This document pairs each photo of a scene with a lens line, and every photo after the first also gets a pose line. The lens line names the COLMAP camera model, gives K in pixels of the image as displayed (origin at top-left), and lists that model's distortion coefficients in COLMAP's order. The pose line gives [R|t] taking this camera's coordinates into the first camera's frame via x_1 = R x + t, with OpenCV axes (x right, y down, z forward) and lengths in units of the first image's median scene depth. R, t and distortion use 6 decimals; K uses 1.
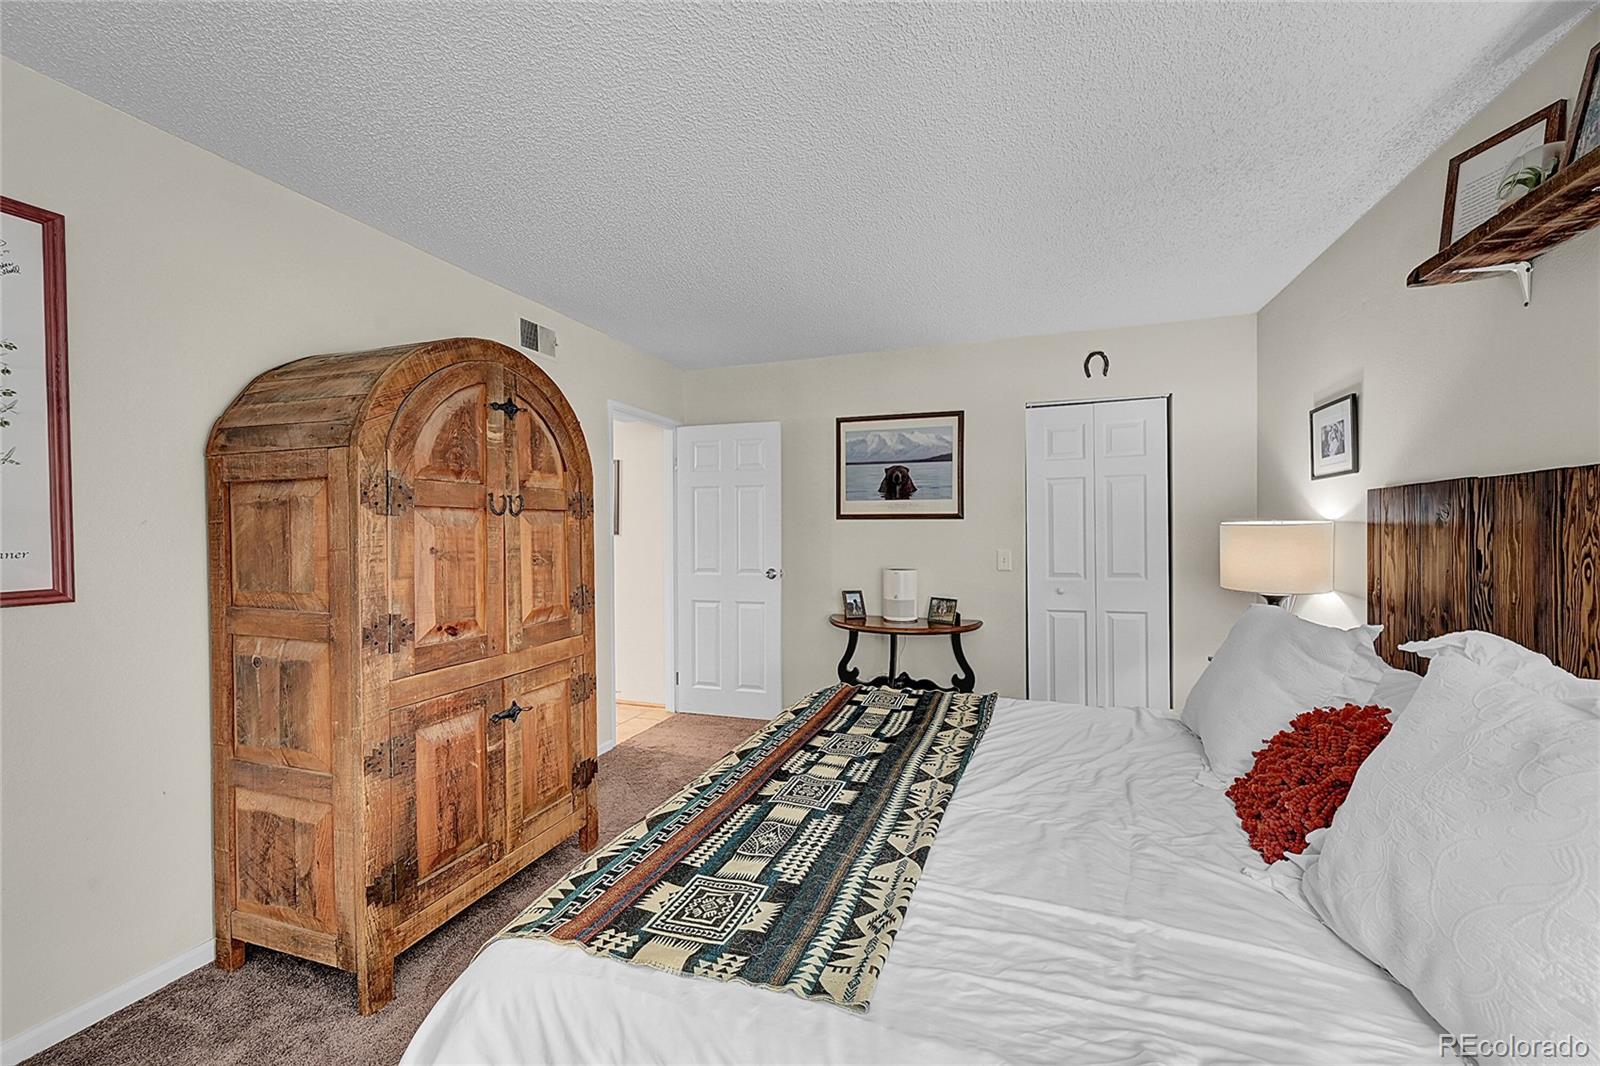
lens RADIAL K [[628.0, 0, 803.5], [0, 628.0, 534.2], [0, 0, 1]] dist [-0.000391, 0.000199]
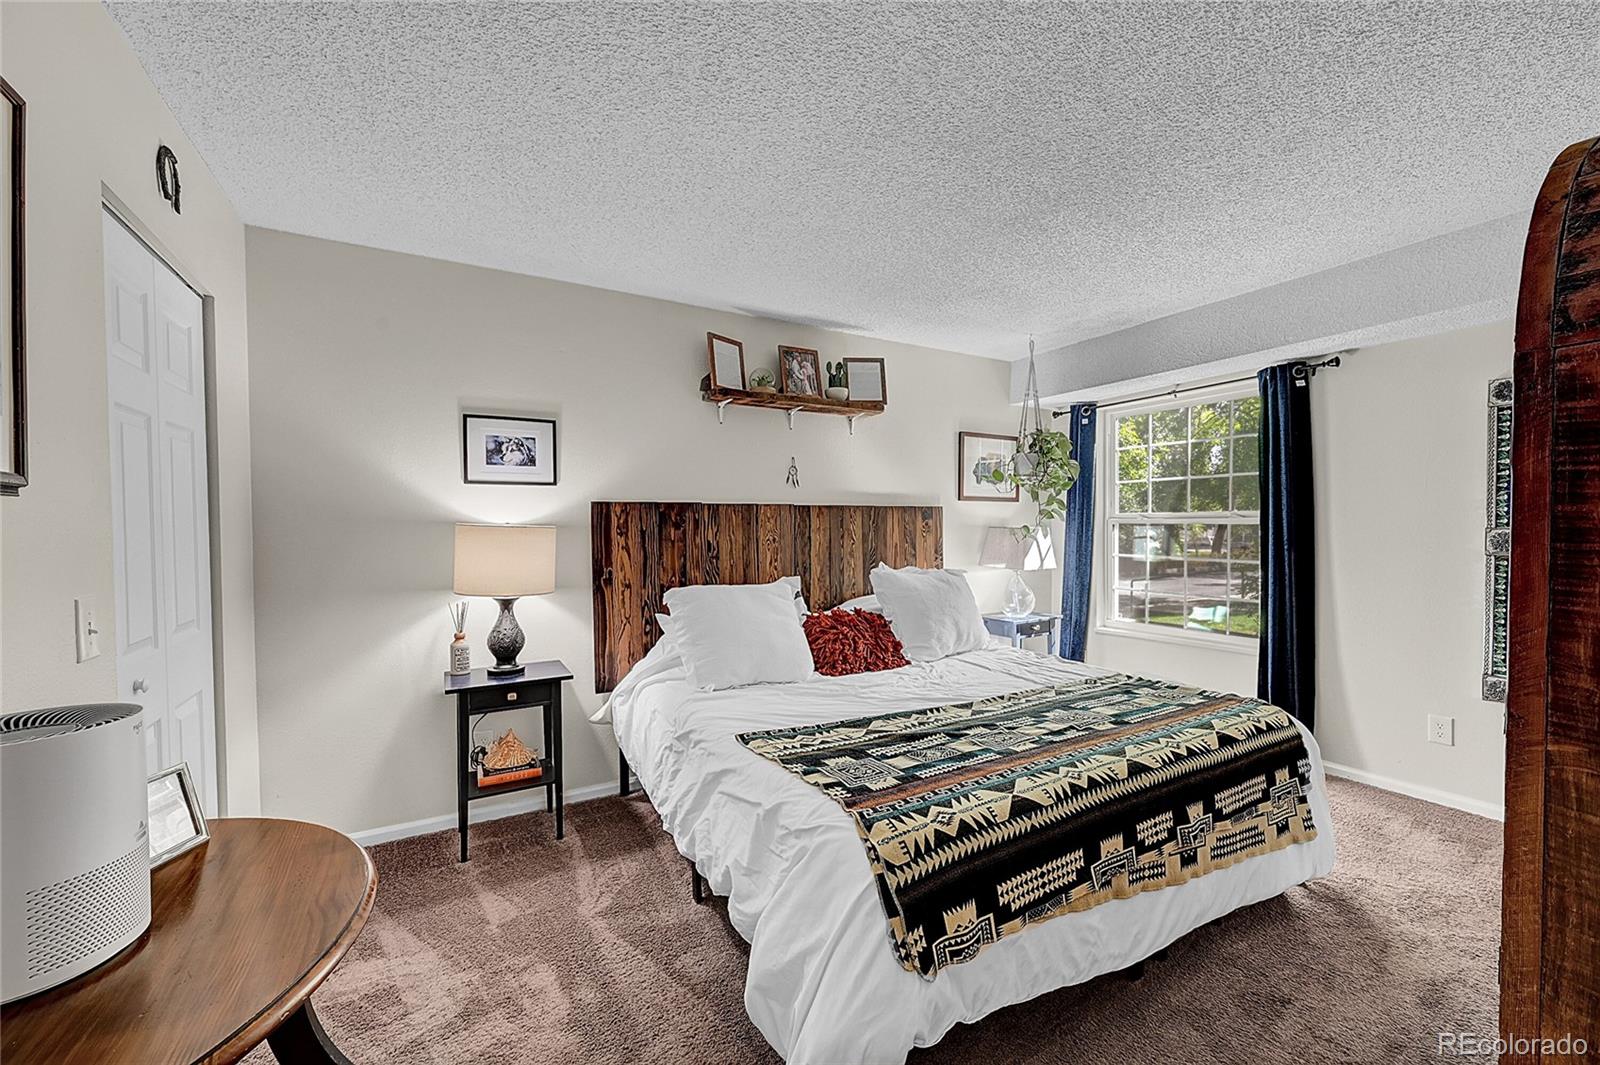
lens RADIAL K [[631.2, 0, 799.5], [0, 631.2, 536.6], [0, 0, 1]] dist [0.001125, -0.000031]
pose [[-0.755583, 0.003222, 0.655045, -0.412610], [0.016829, 0.999753, 0.014495, -0.011560], [-0.654836, 0.021976, -0.755451, 2.322333]]
